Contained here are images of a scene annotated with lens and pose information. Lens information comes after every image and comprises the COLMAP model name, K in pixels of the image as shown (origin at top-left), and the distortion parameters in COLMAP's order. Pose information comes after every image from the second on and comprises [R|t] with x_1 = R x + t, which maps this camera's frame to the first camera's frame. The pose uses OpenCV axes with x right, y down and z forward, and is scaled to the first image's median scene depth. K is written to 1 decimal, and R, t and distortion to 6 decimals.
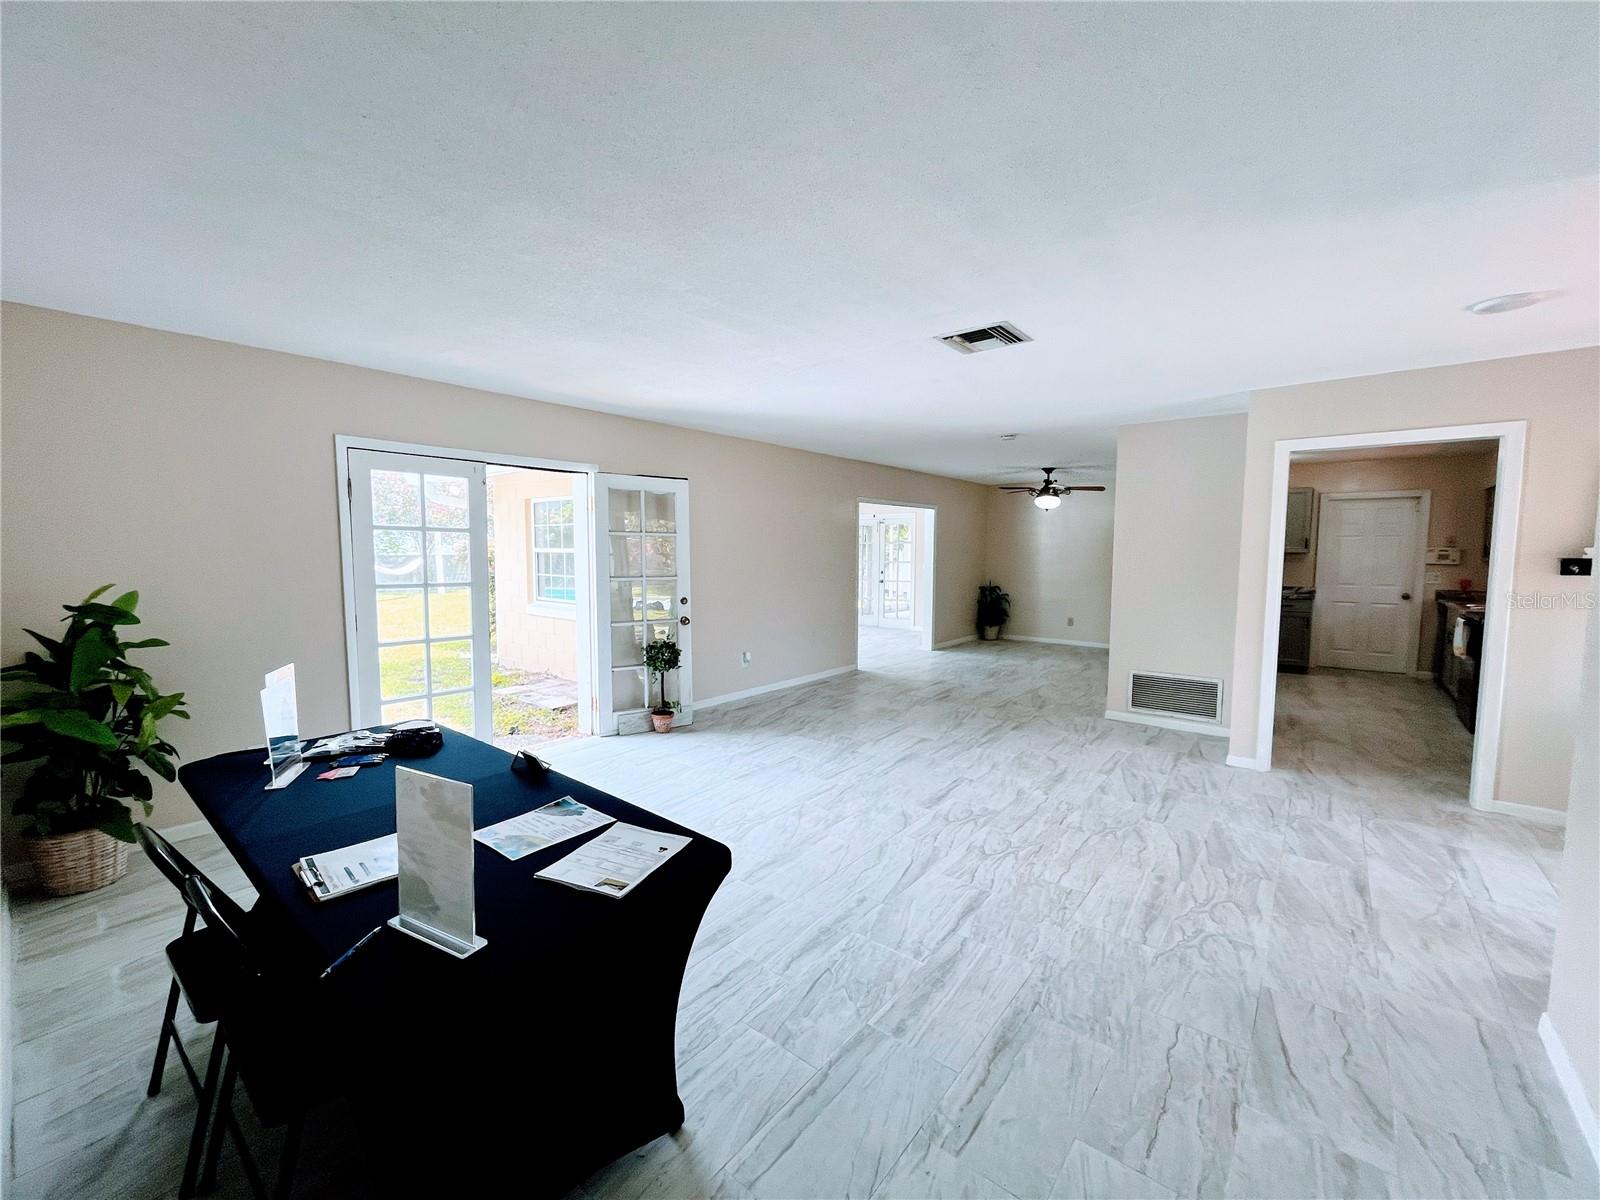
lens RADIAL K [[645.6, 0, 795.3], [0, 645.6, 600.2], [0, 0, 1]] dist [-0.010689, -0.000321]
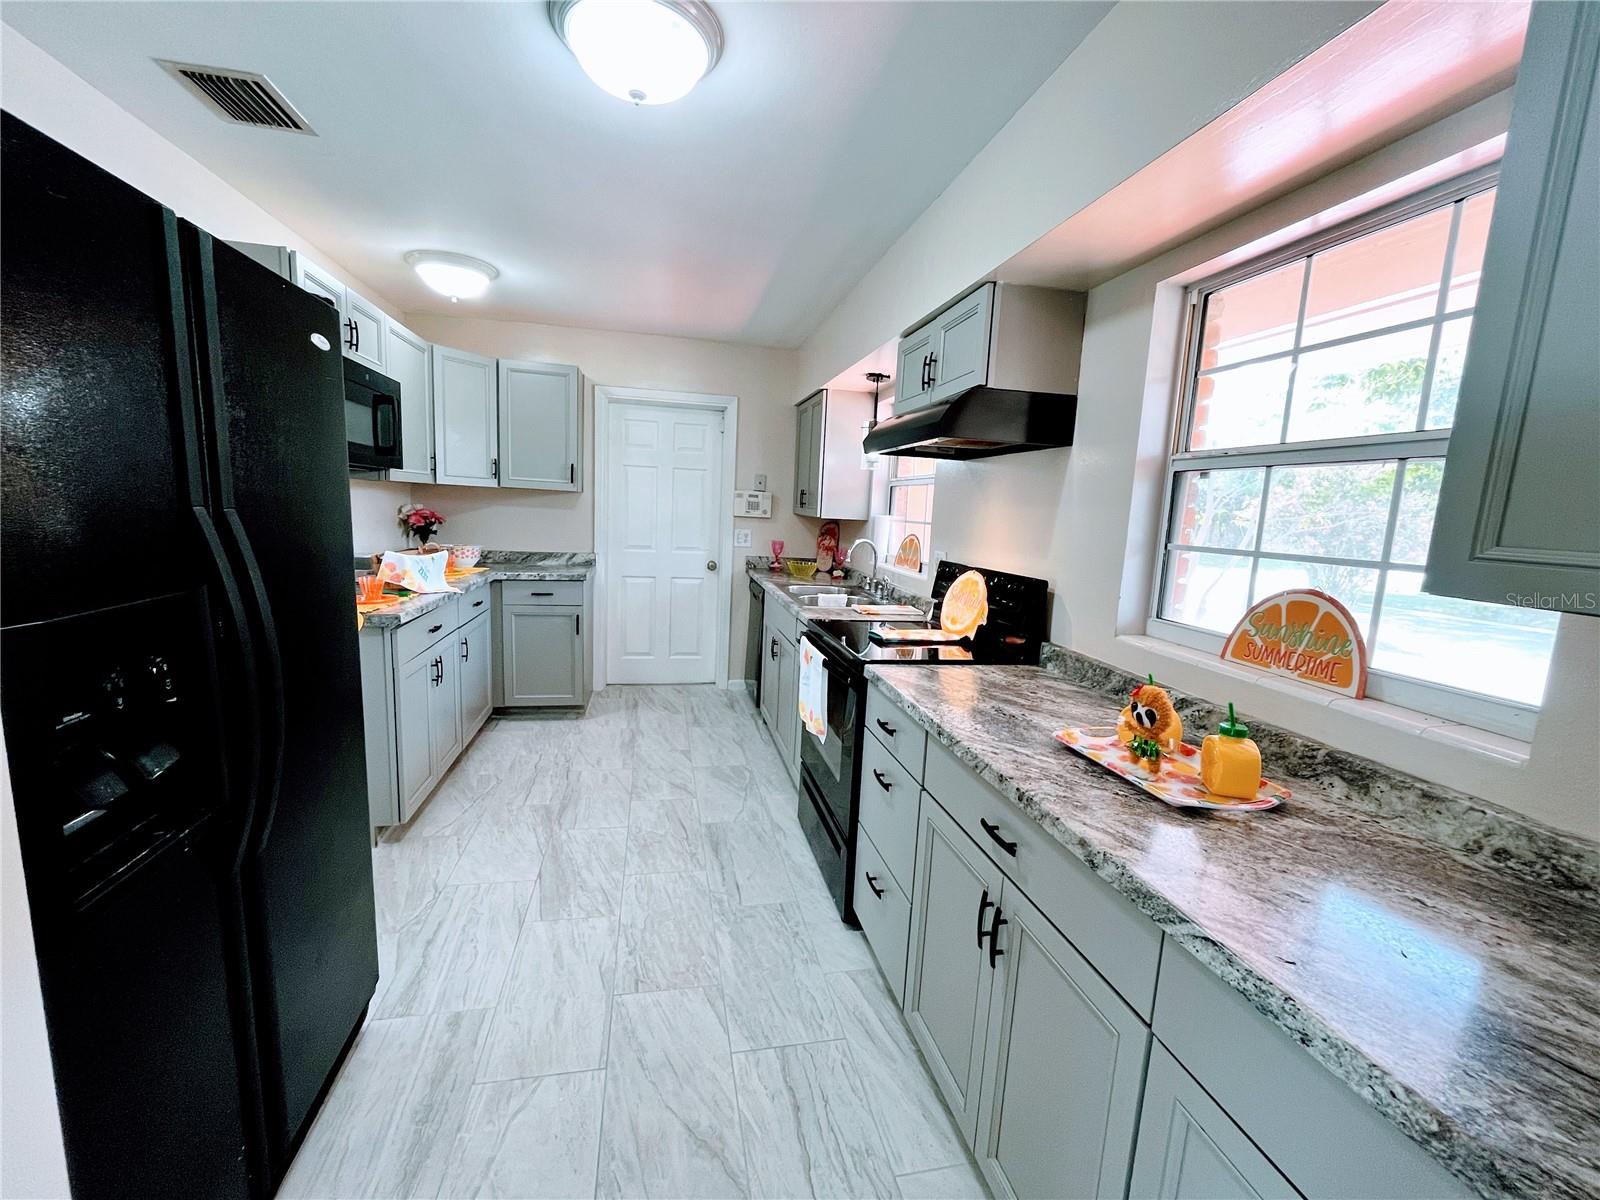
lens RADIAL K [[645.6, 0, 796.2], [0, 645.6, 596.9], [0, 0, 1]] dist [-0.010689, -0.000321]
pose [[0.610586, -0.090385, 0.786775, 0.508604], [0.013815, 0.994530, 0.103531, -0.042528], [-0.791829, -0.052345, 0.608495, 0.552220]]
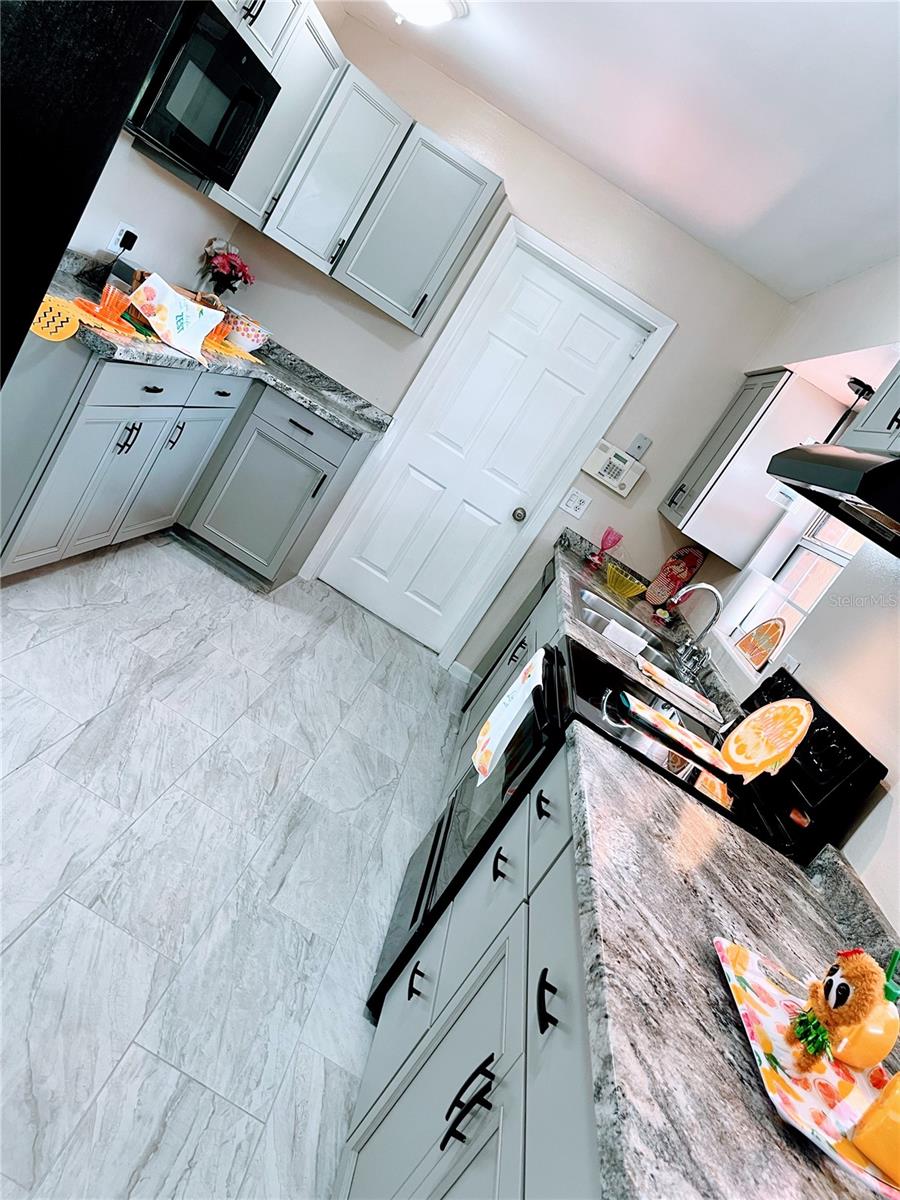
lens RADIAL K [[906.3, 0, 445.9], [0, 906.3, 602.5], [0, 0, 1]] dist [0.033921, -0.047716]
pose [[0.711388, 0.271473, 0.648251, 0.526621], [-0.488890, 0.853793, 0.178956, -0.044488], [-0.504890, -0.444230, 0.740099, 0.529635]]
